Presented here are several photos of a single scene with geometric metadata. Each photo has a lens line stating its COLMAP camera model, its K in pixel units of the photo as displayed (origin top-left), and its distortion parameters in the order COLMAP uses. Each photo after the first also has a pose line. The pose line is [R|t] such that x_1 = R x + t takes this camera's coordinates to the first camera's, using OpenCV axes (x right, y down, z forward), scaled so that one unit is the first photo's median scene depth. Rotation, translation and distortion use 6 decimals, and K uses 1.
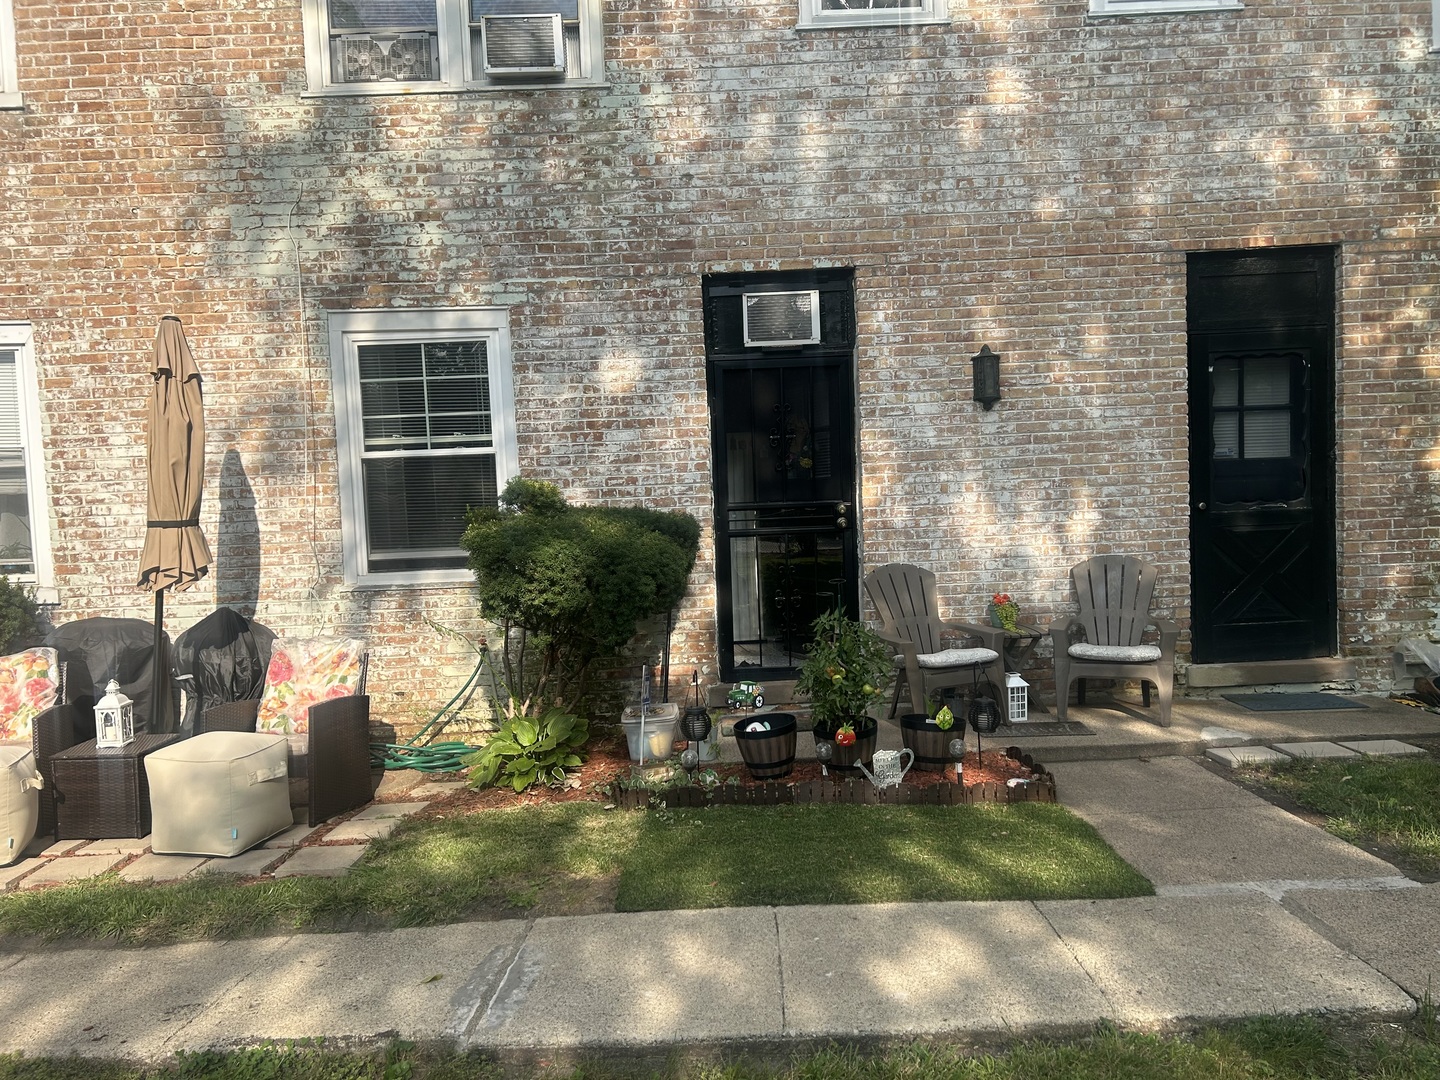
lens RADIAL K [[1089.3, 0, 721.6], [0, 1089.3, 559.1], [0, 0, 1]] dist [0.043078, -0.055415]
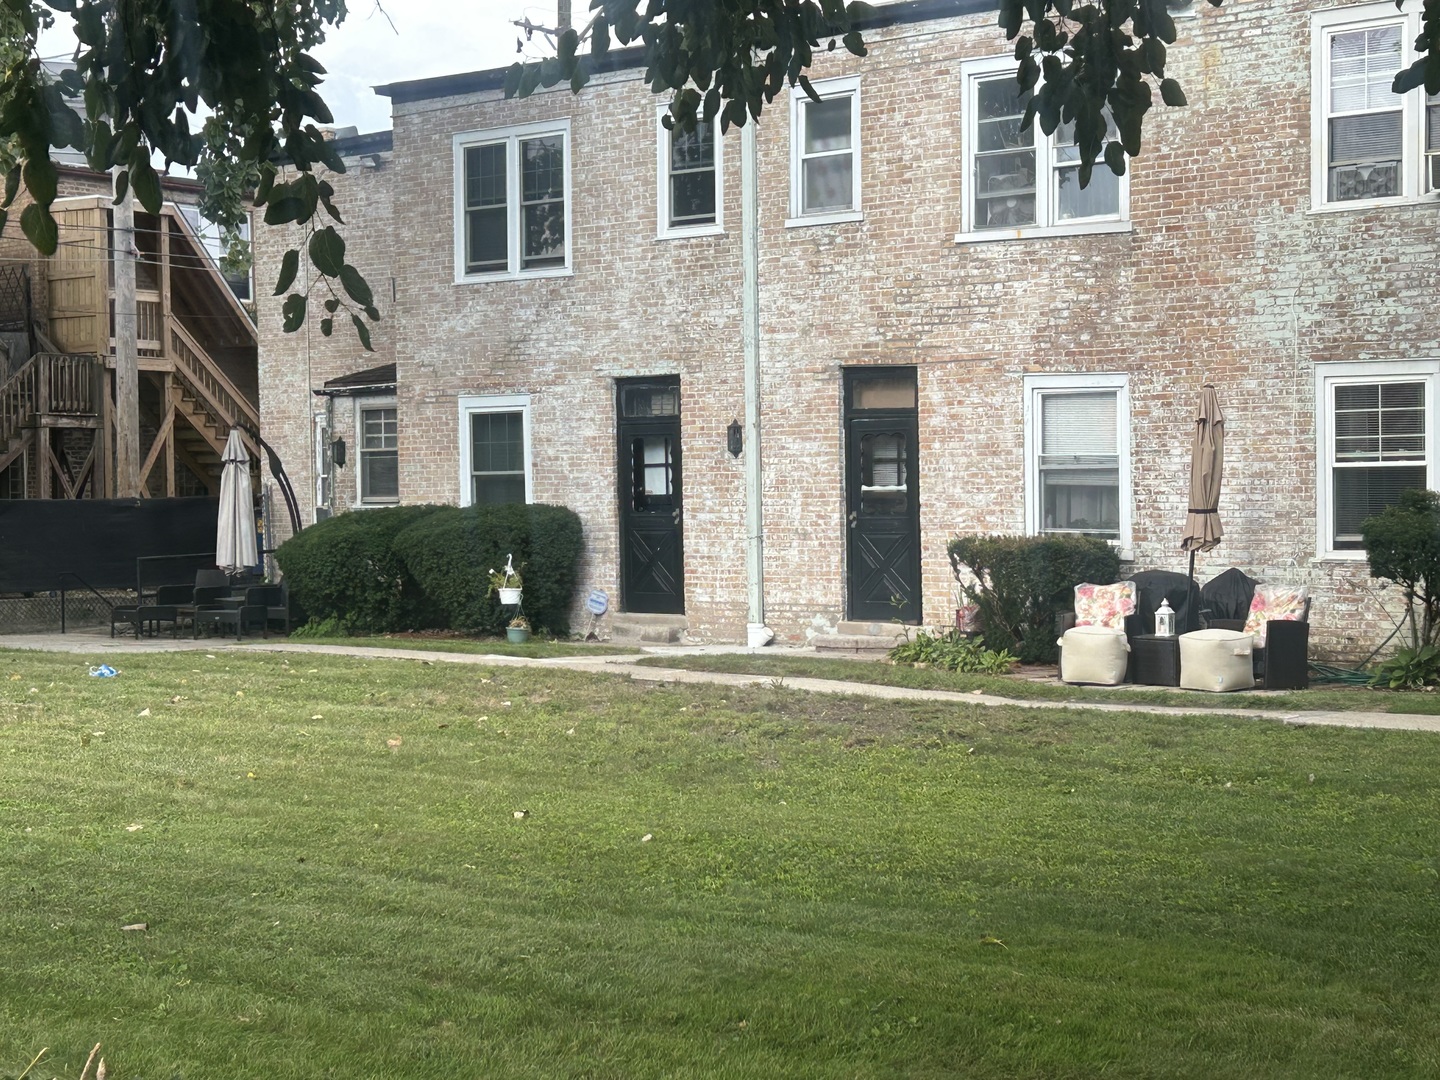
lens RADIAL K [[2552.6, 0, 720.0], [0, 2552.6, 540.0], [0, 0, 1]] dist [0.297123, -1.040722]
pose [[0.781331, 0.043472, -0.622600, 1.099464], [-0.055242, 0.998473, 0.000391, 0.041160], [0.621667, 0.034089, 0.782540, -2.025794]]
